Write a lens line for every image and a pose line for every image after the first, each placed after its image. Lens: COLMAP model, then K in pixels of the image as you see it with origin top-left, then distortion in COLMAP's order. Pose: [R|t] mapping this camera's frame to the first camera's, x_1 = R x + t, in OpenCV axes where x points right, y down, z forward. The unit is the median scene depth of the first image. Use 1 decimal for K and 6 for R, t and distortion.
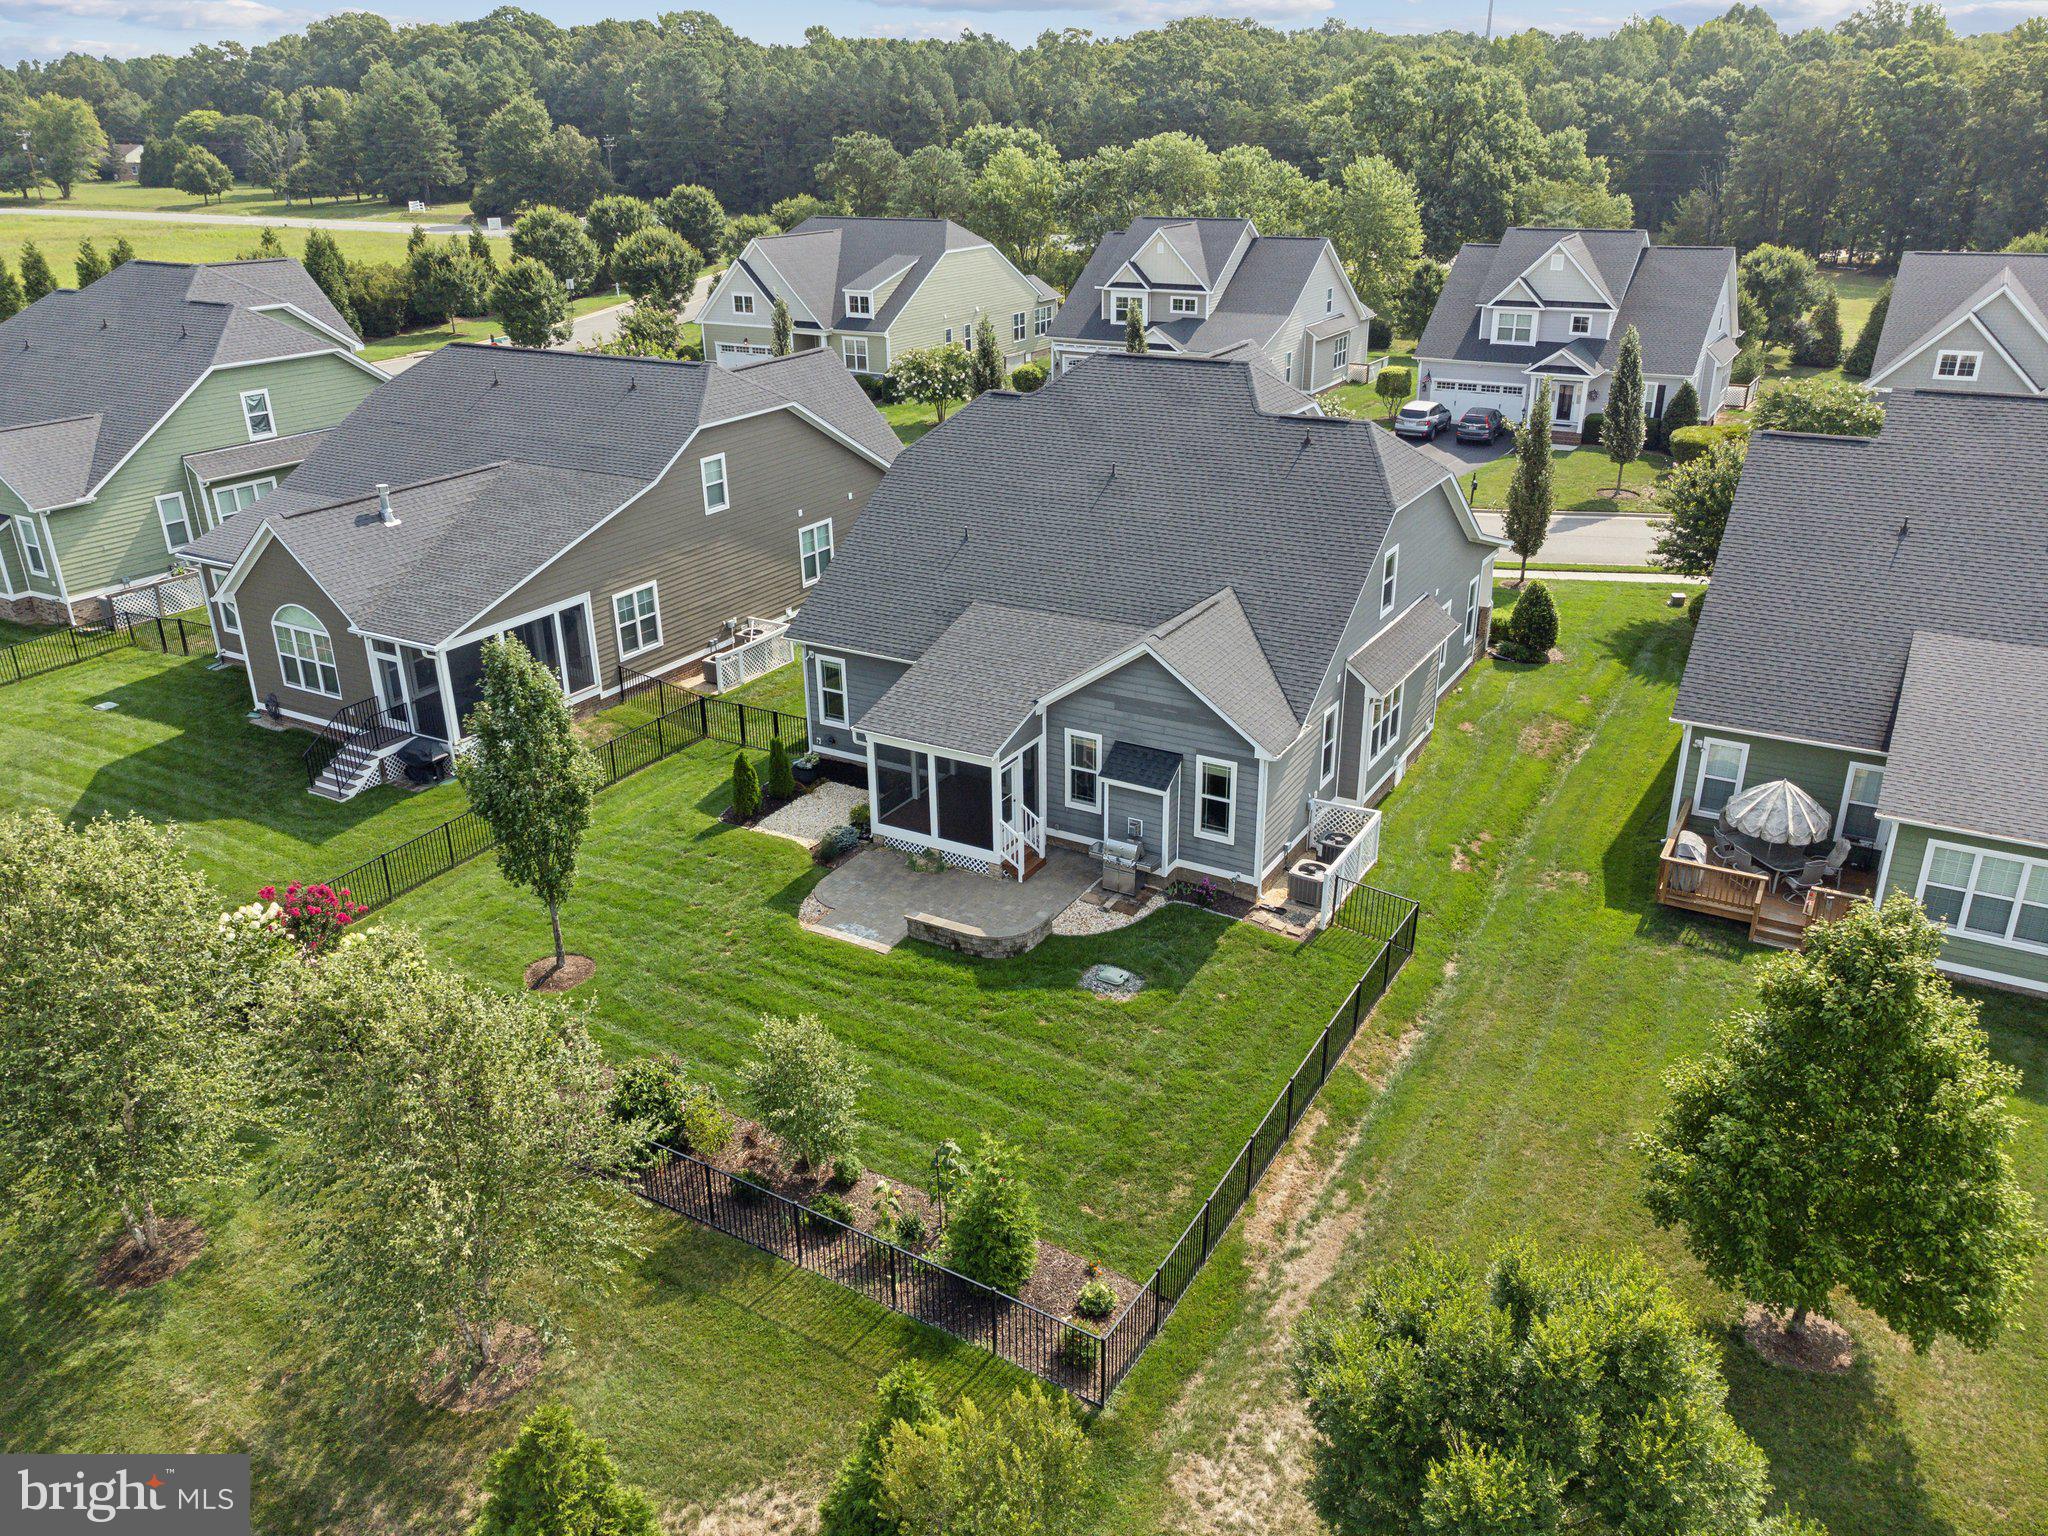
lens RADIAL K [[1535.1, 0, 1024.0], [0, 1535.1, 768.0], [0, 0, 1]] dist [0.021555, 0.001029]
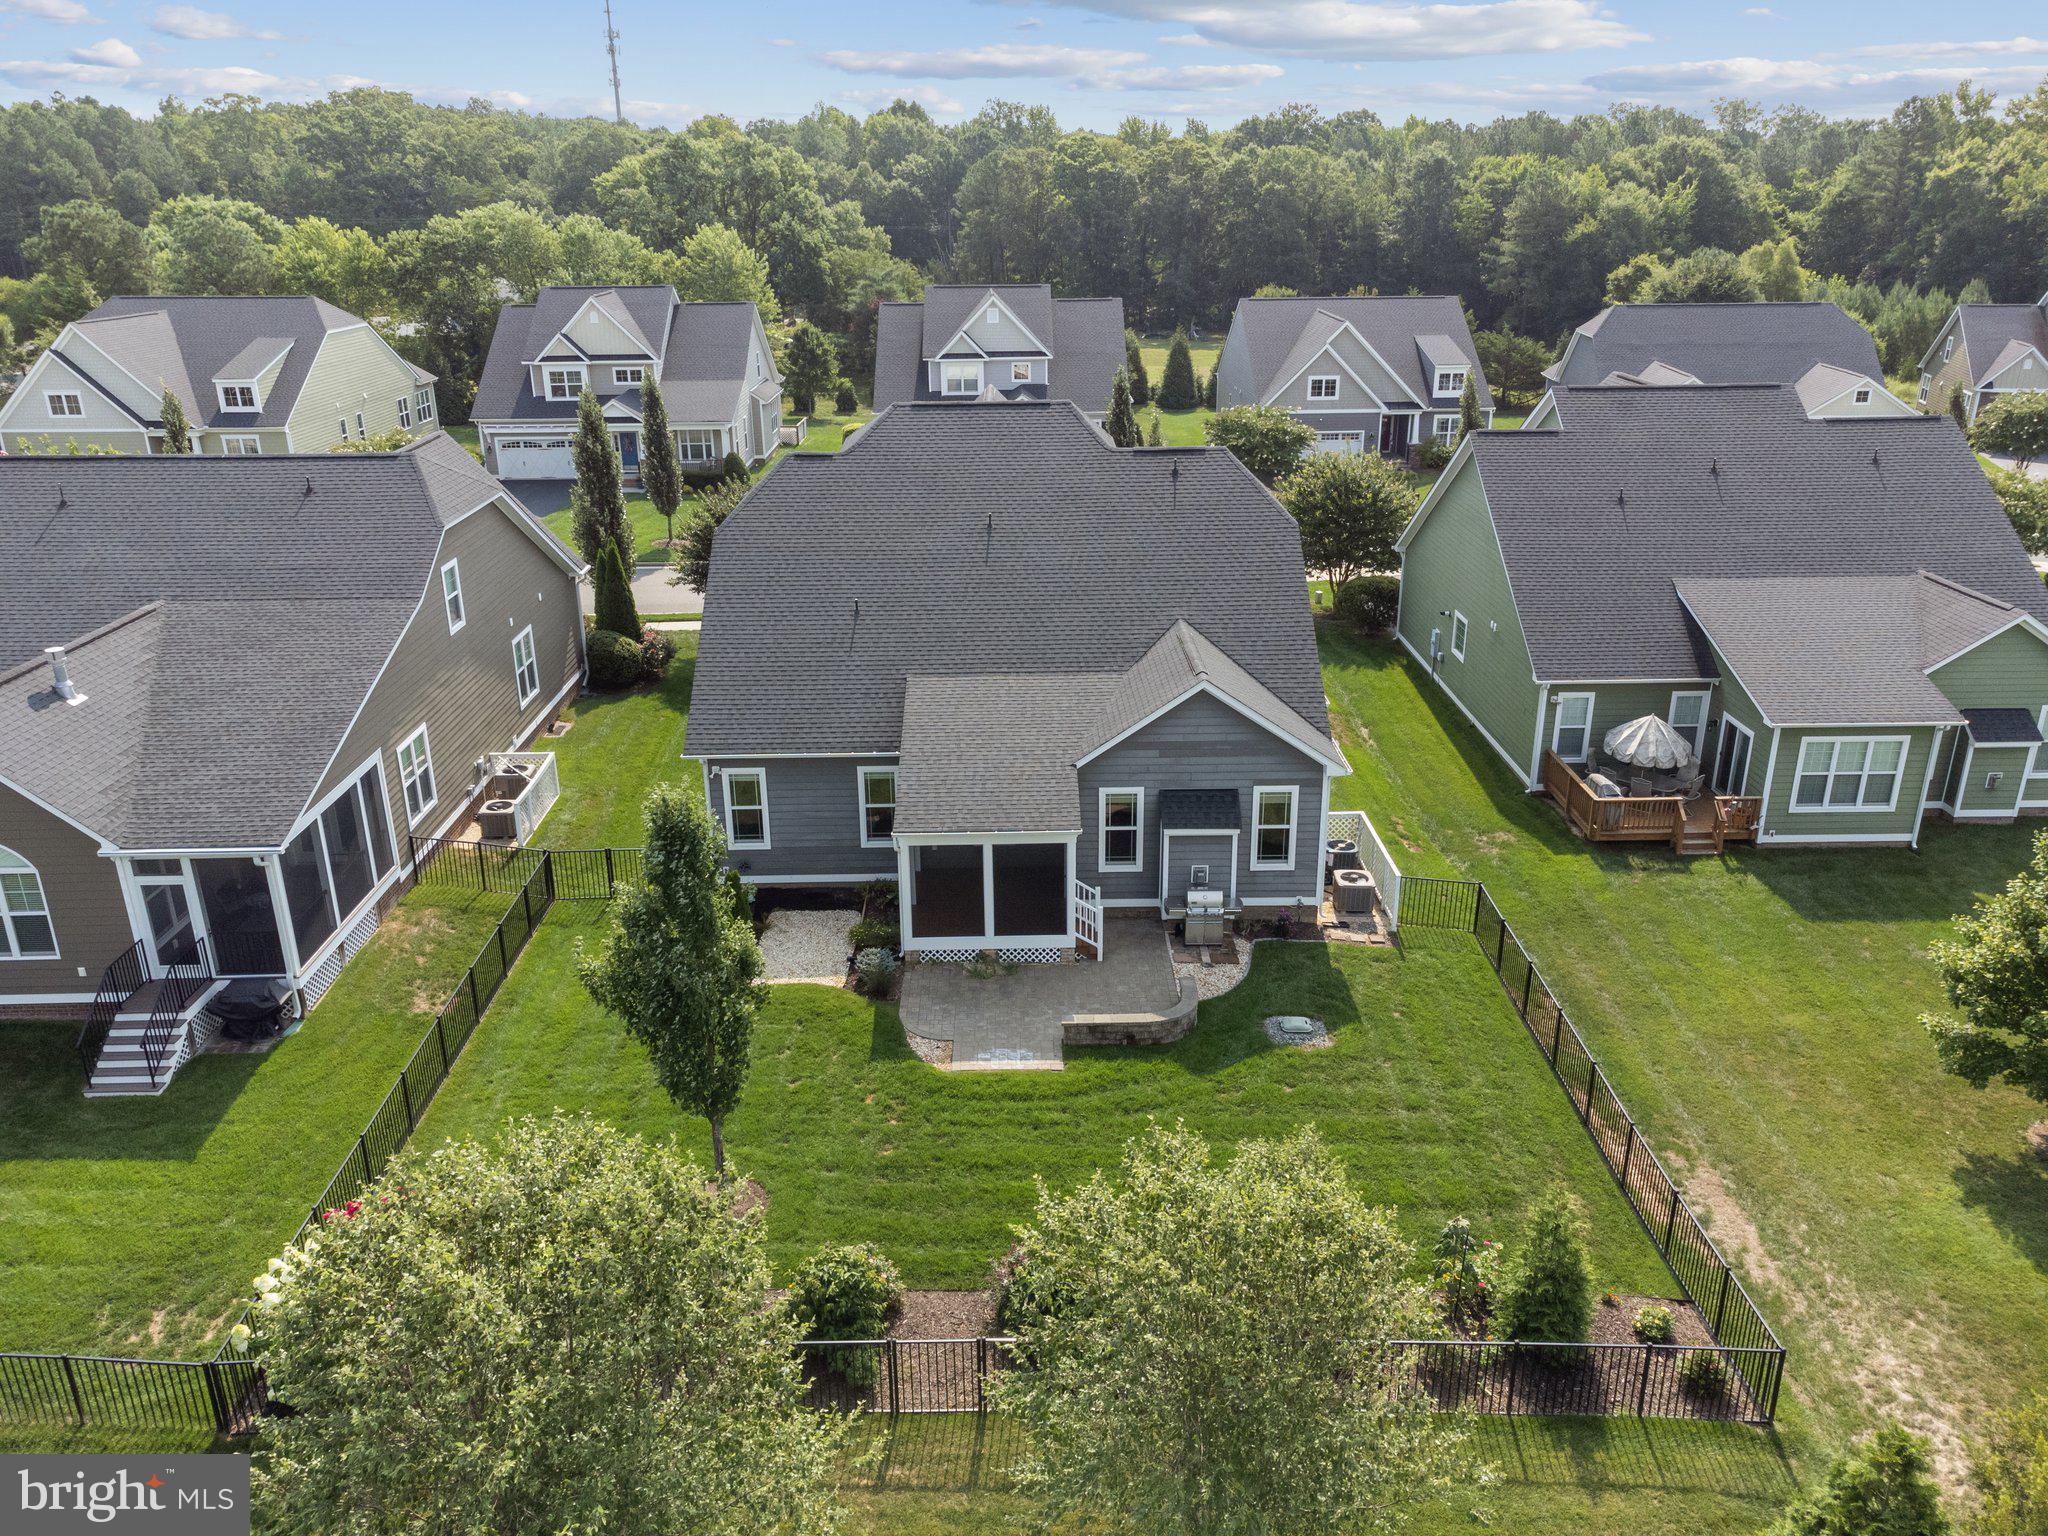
lens RADIAL K [[1528.8, 0, 1024.0], [0, 1528.8, 768.0], [0, 0, 1]] dist [0.008617, 0.031383]
pose [[0.858946, -0.179546, 0.479558, -0.413663], [0.201946, 0.979384, 0.004971, -0.047226], [-0.470564, 0.092575, 0.877496, 0.187866]]
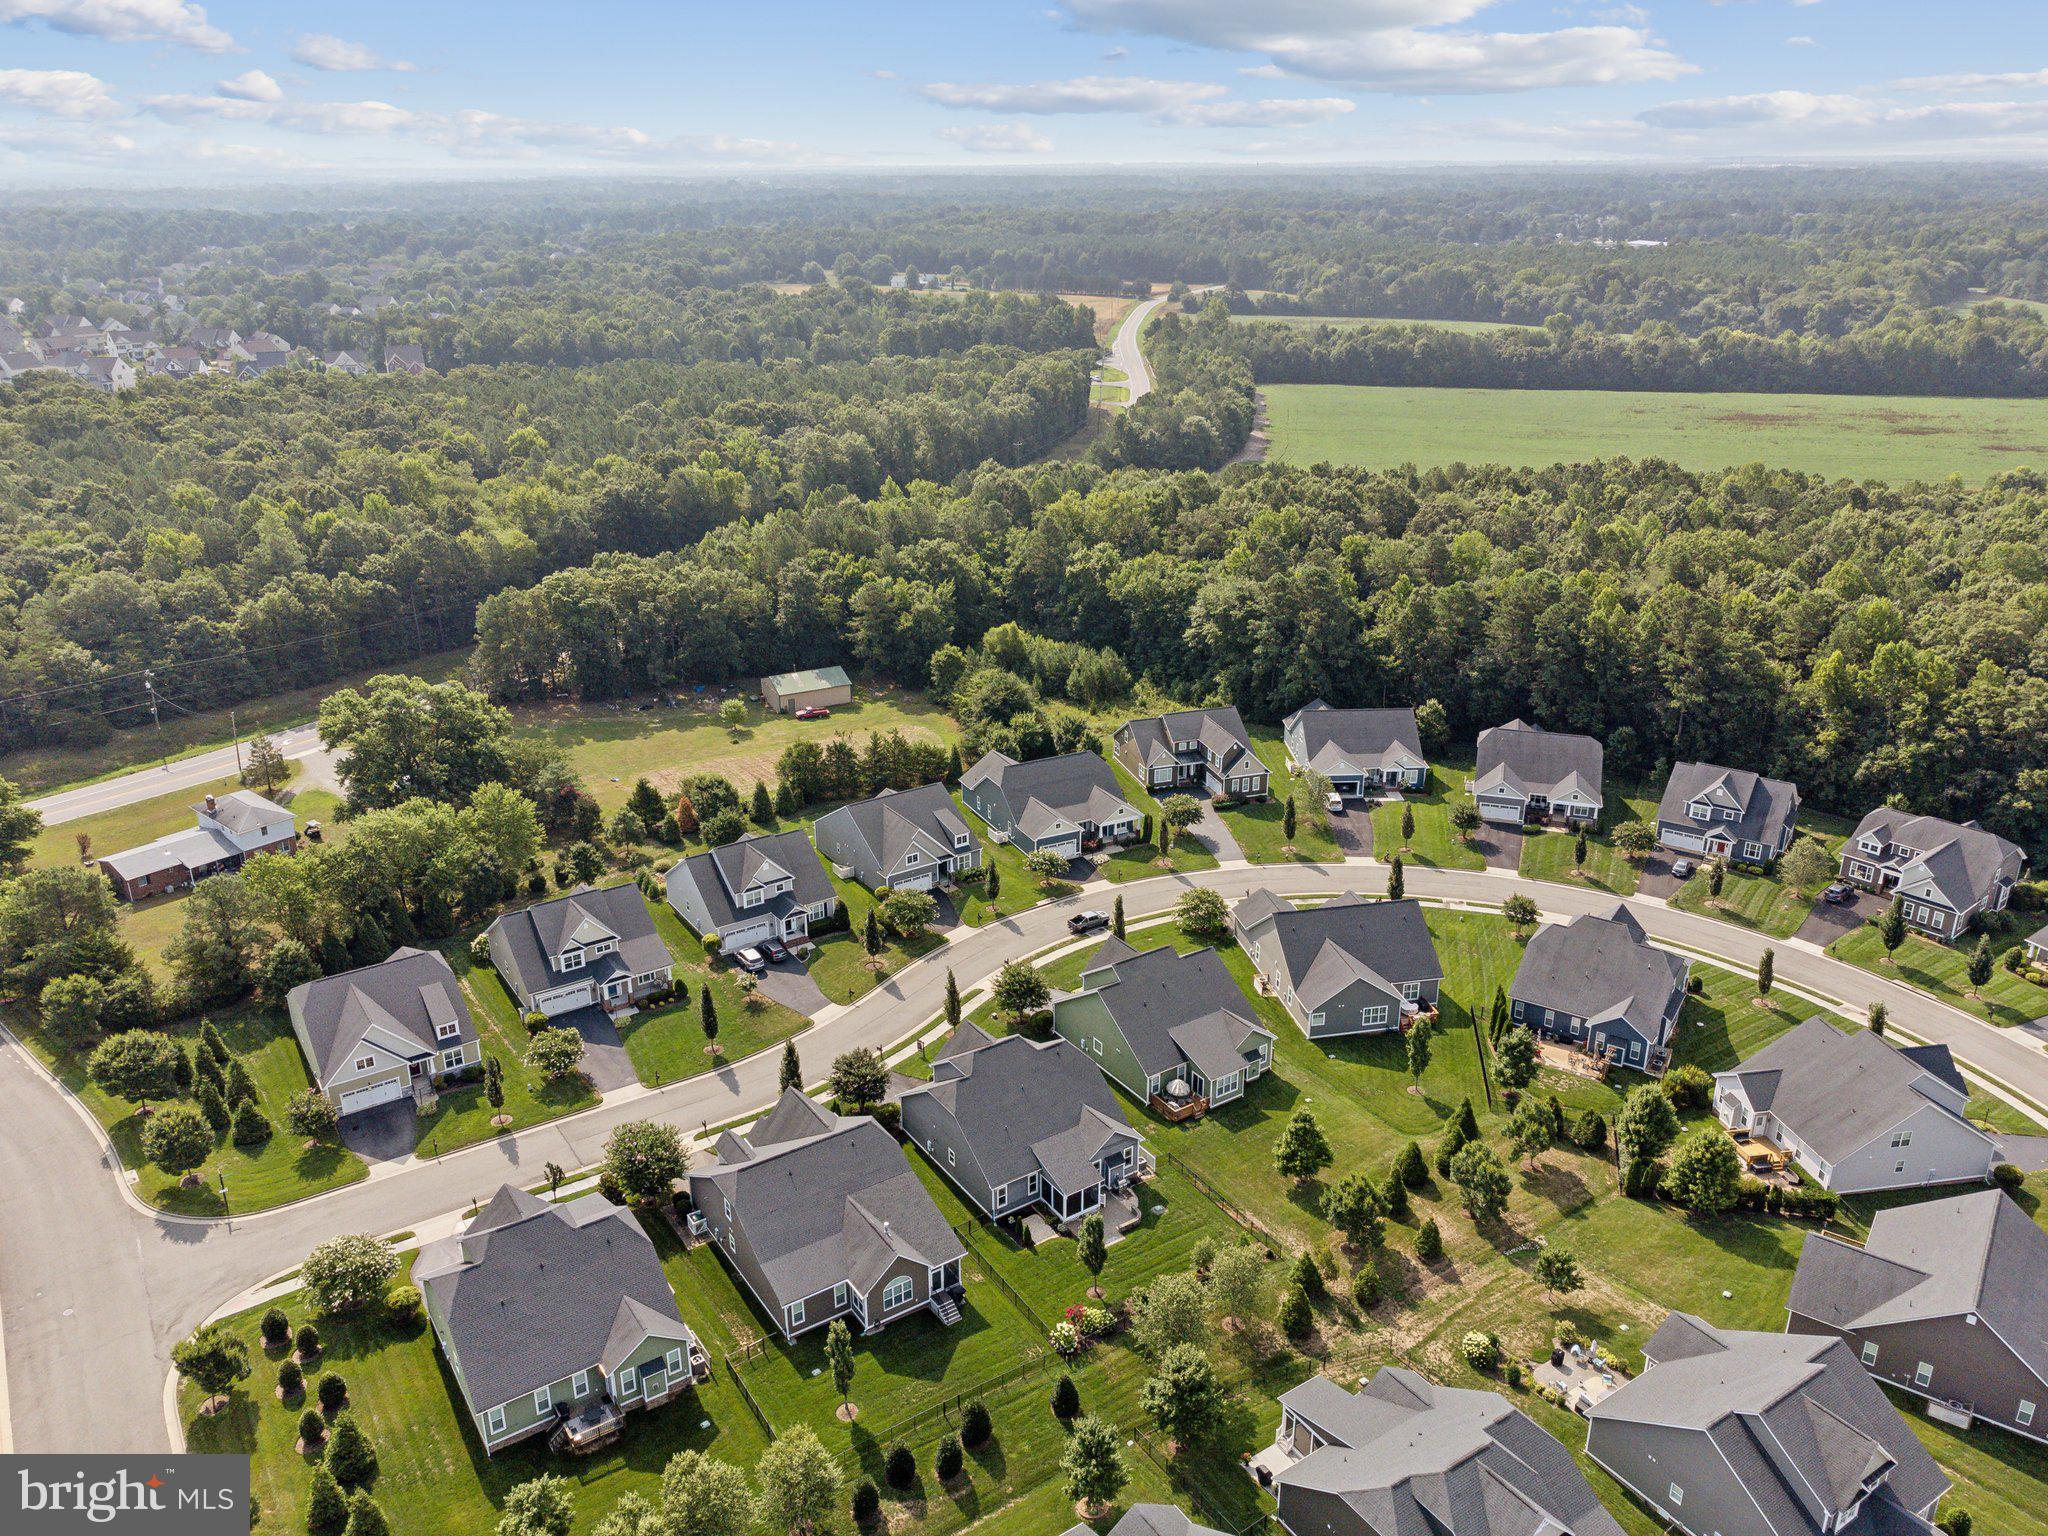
lens RADIAL K [[1541.5, 0, 1020.7], [0, 1541.5, 721.2], [0, 0, 1]] dist [0.081838, -0.176147]
pose [[0.445702, -0.295830, 0.844887, -2.576313], [0.356380, 0.924437, 0.135683, -1.406357], [-0.821184, 0.240626, 0.517451, -0.916436]]
